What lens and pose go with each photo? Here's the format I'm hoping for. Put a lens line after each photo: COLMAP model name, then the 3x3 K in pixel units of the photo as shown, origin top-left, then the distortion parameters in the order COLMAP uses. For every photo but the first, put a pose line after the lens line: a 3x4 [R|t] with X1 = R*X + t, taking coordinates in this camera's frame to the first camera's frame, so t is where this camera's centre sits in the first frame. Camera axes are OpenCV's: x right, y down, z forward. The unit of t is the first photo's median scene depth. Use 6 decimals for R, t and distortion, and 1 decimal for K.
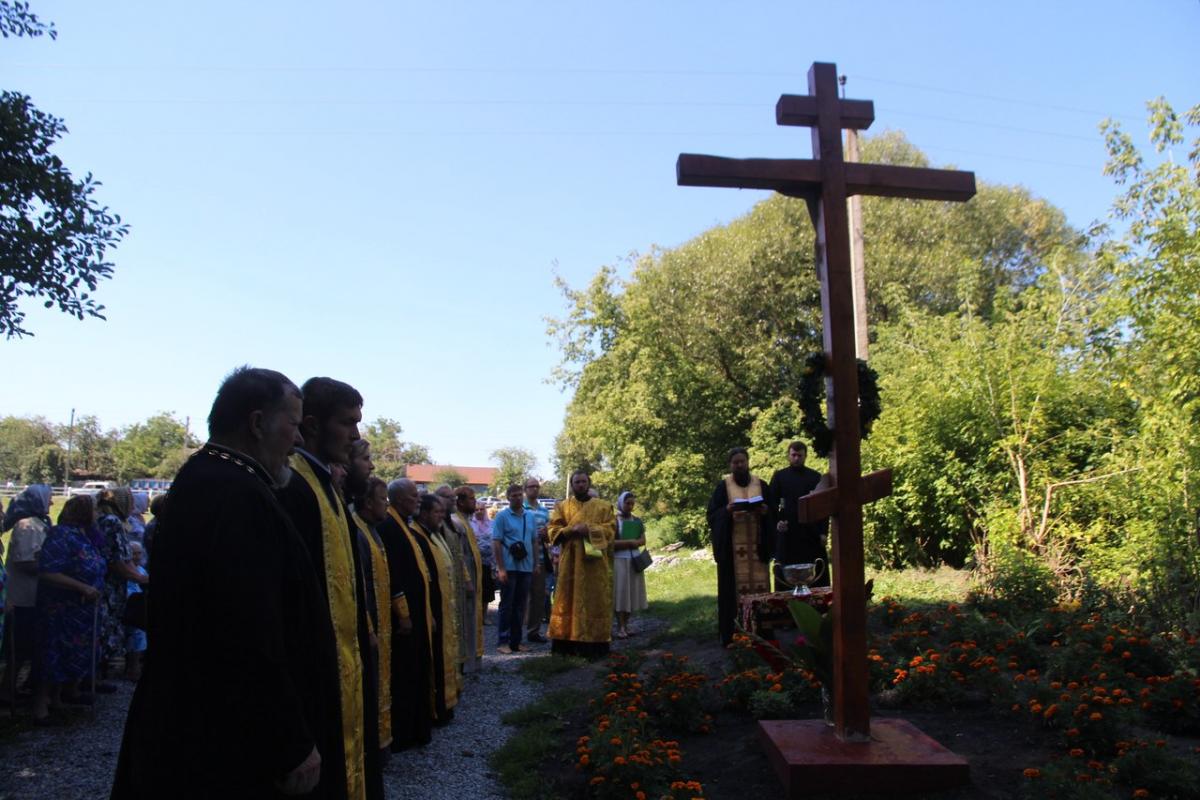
lens RADIAL K [[823.2, 0, 599.3], [0, 823.2, 386.5], [0, 0, 1]] dist [-0.114390, 0.079126]
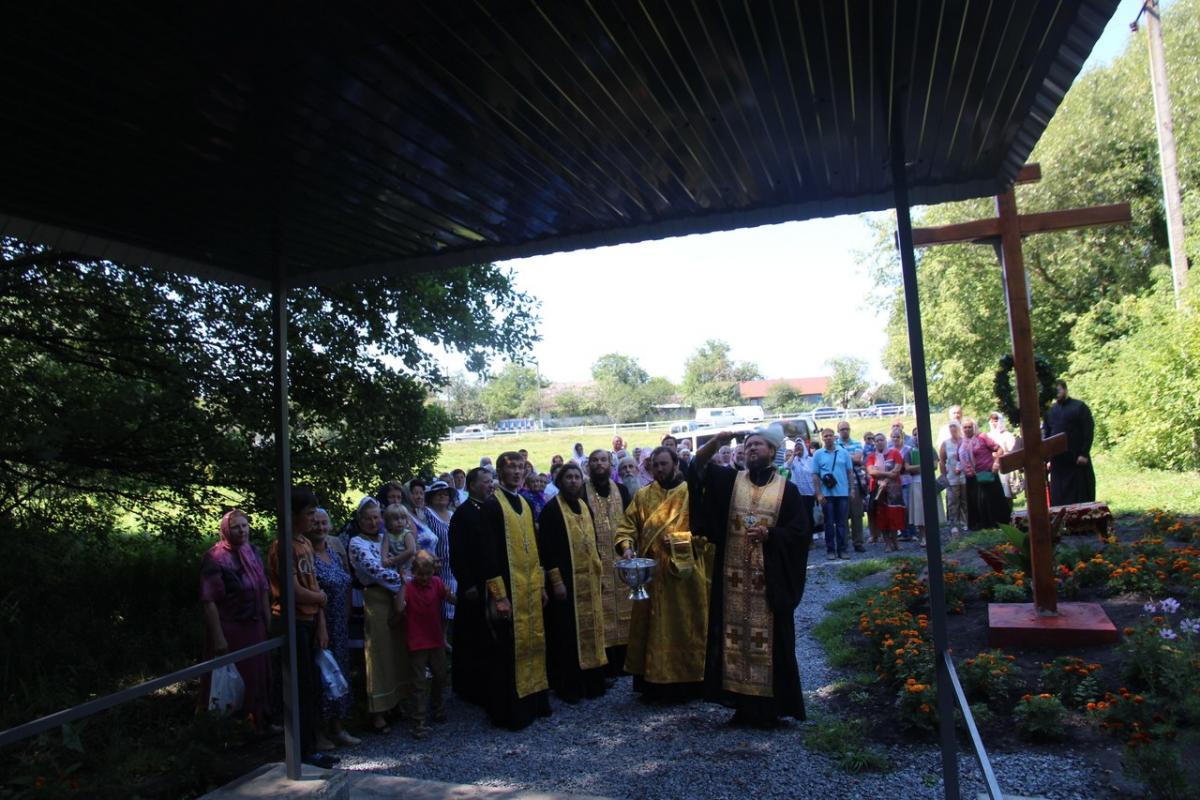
lens RADIAL K [[823.2, 0, 599.3], [0, 823.2, 386.5], [0, 0, 1]] dist [-0.114390, 0.079126]
pose [[0.916461, -0.094755, -0.388743, 0.028460], [0.135331, 0.987702, 0.078293, -0.036688], [0.376544, -0.124362, 0.918013, -0.109011]]
